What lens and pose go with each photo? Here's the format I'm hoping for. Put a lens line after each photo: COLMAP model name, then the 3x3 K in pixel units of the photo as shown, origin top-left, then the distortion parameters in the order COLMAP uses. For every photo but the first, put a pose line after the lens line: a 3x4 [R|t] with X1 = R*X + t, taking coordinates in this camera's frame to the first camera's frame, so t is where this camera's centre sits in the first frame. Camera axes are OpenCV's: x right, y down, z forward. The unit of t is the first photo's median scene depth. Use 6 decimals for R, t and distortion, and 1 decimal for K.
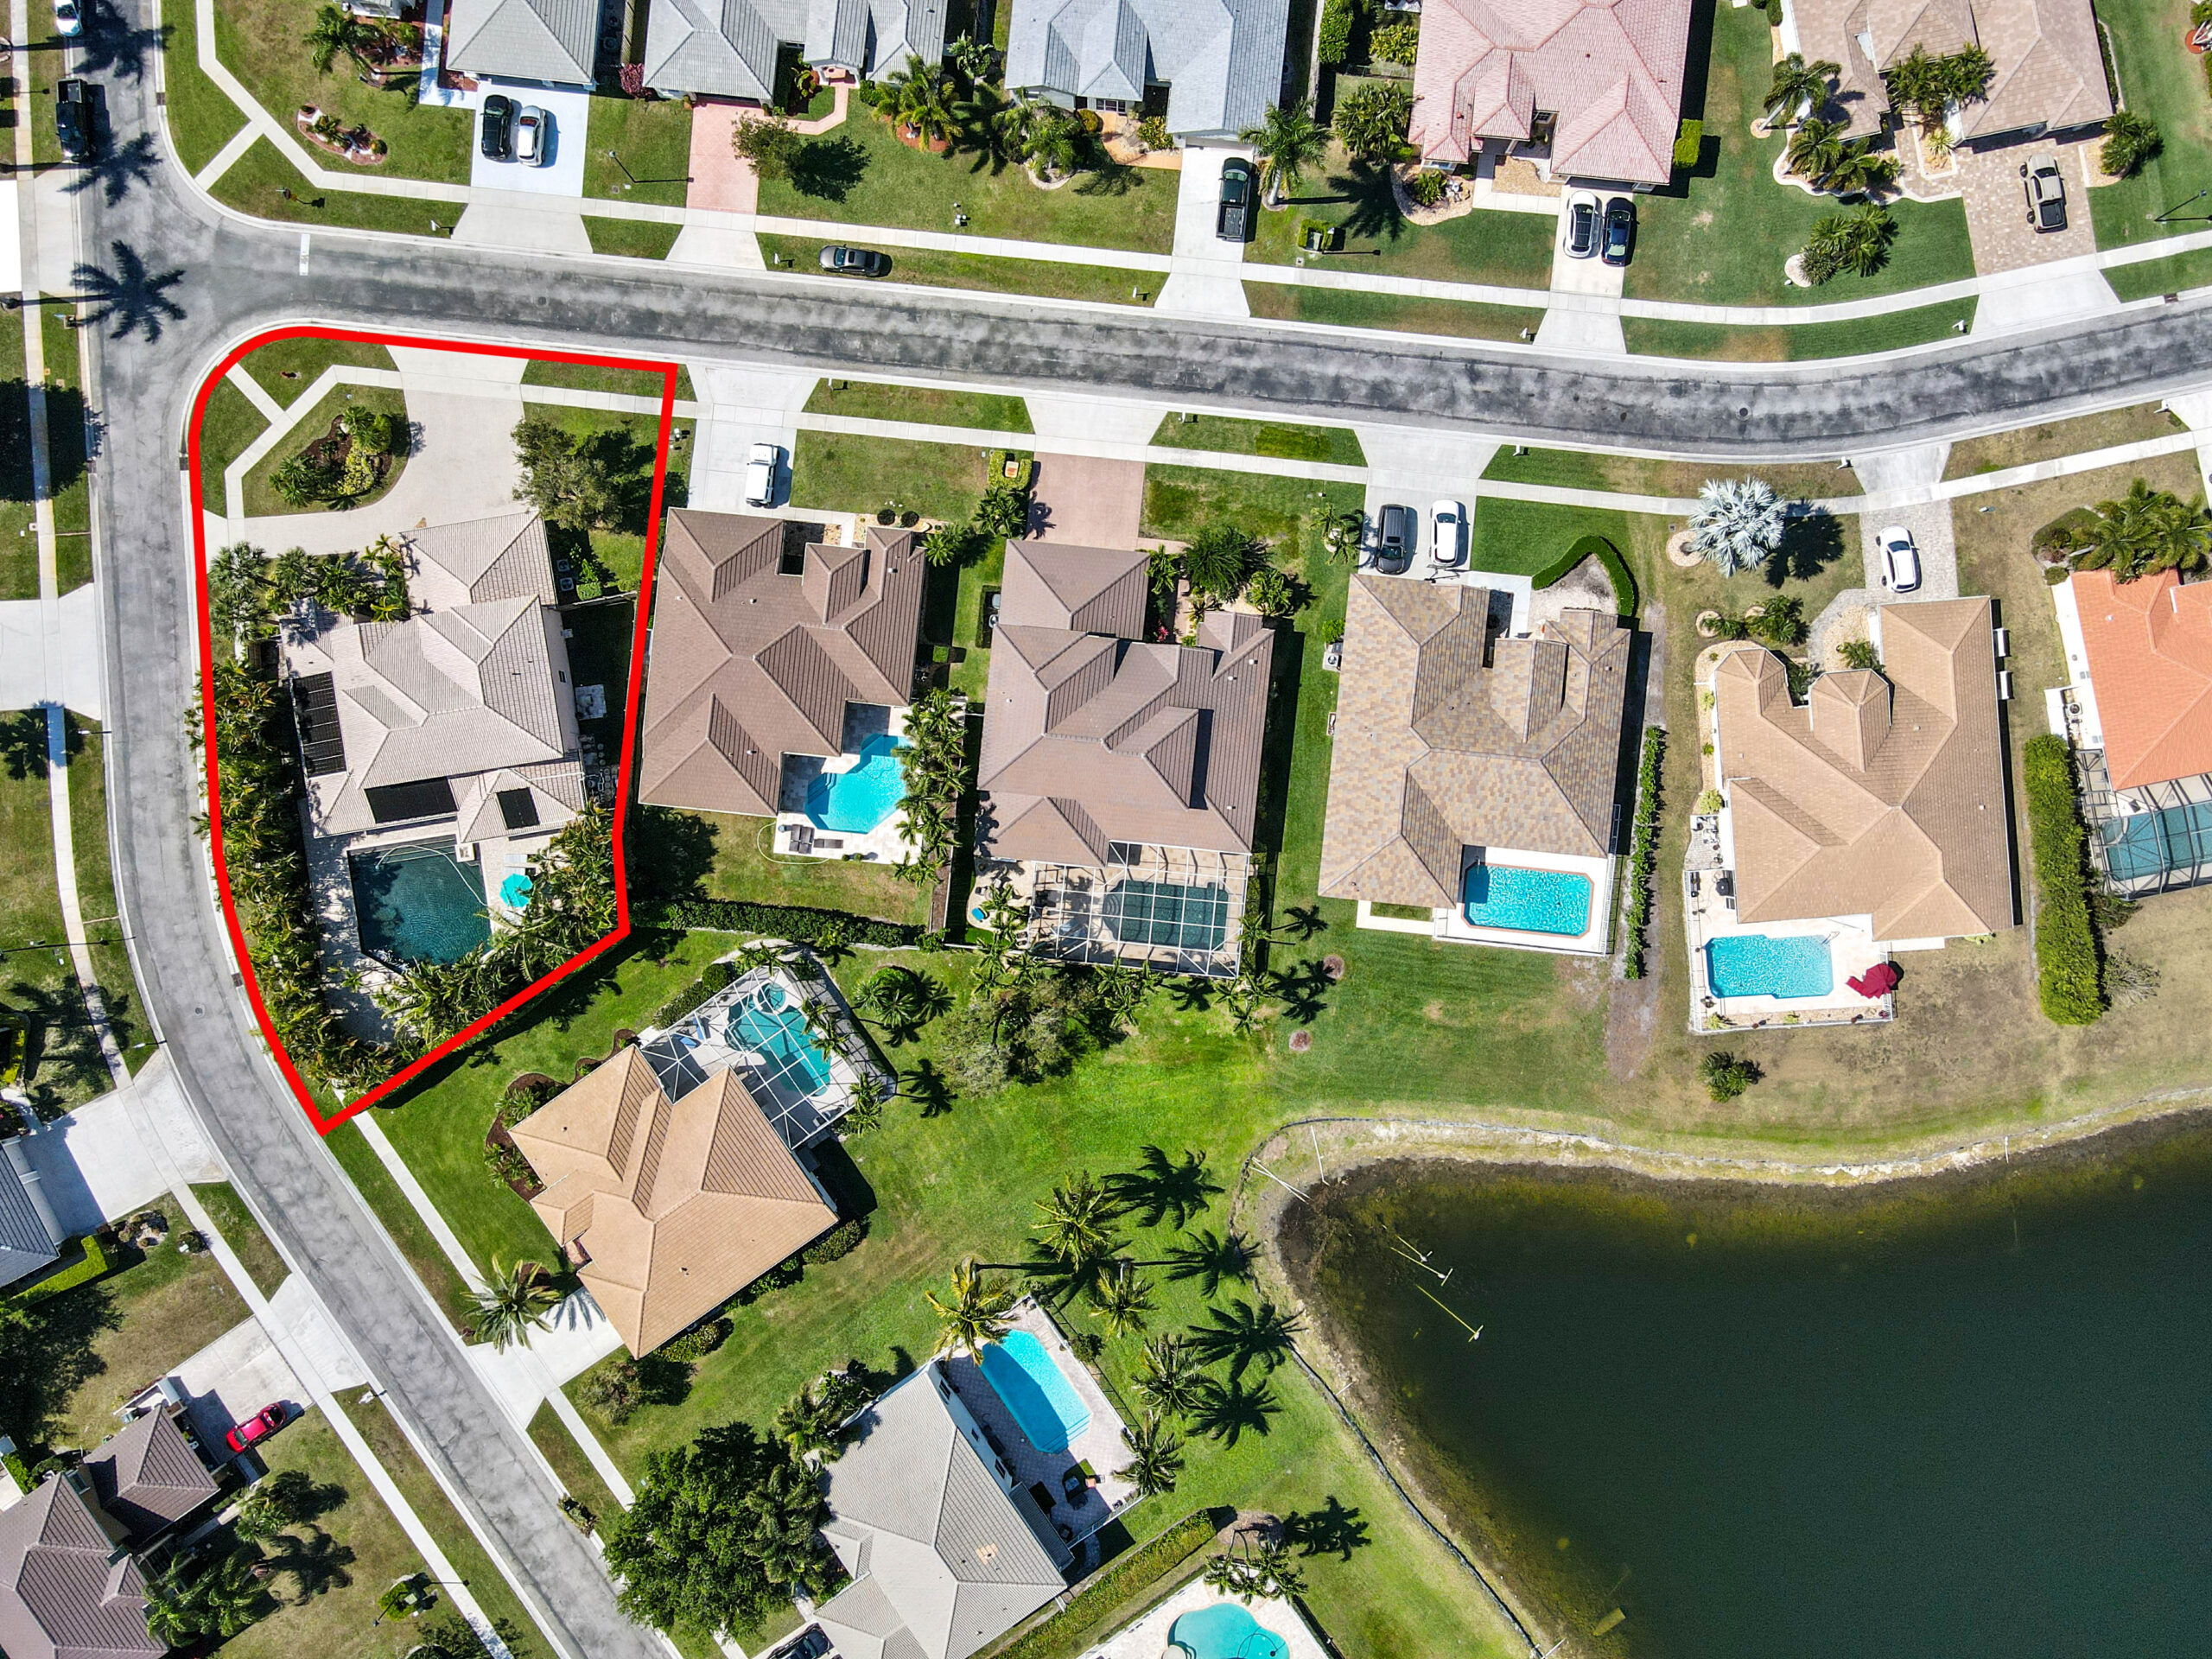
lens RADIAL K [[1580.0, 0, 1106.0], [0, 1580.0, 829.5], [0, 0, 1]] dist [-0.000074, 0.006525]
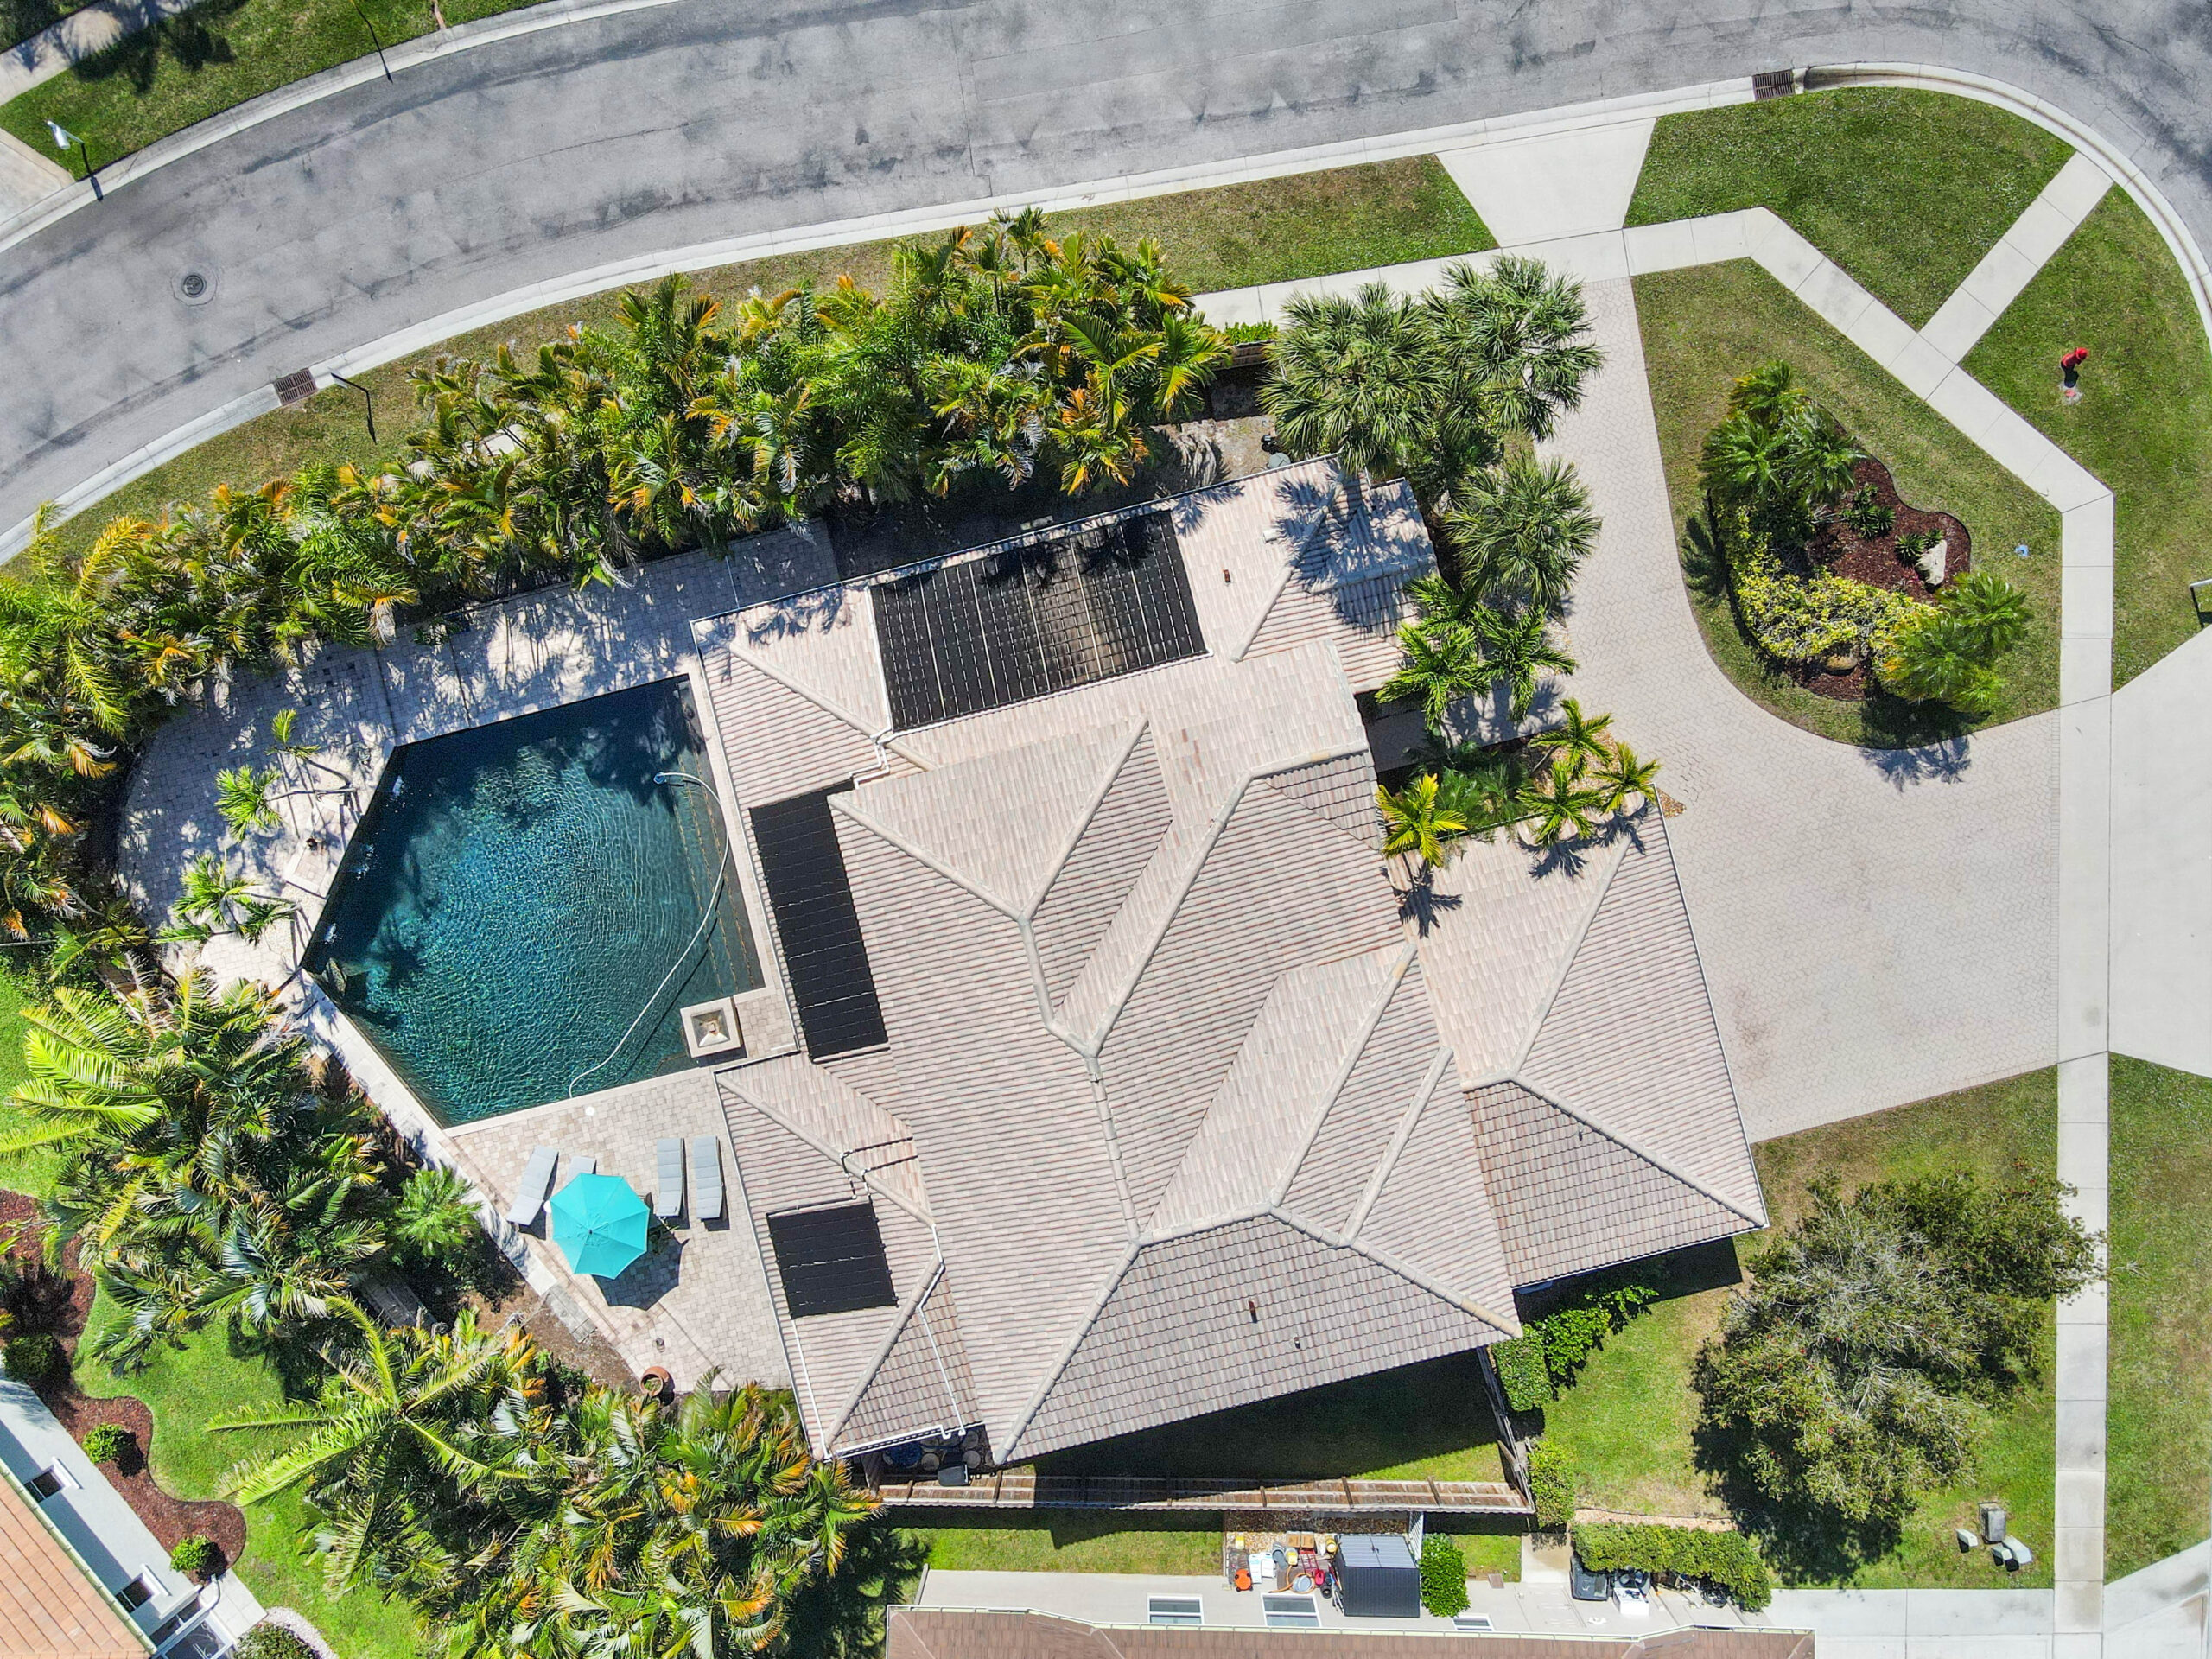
lens RADIAL K [[1580.0, 0, 1106.0], [0, 1580.0, 829.5], [0, 0, 1]] dist [-0.000074, 0.006525]
pose [[0.092146, 0.995725, -0.006372, -0.435666], [-0.995670, 0.092216, 0.011692, -0.076517], [0.012230, 0.005267, 0.999911, 0.659207]]
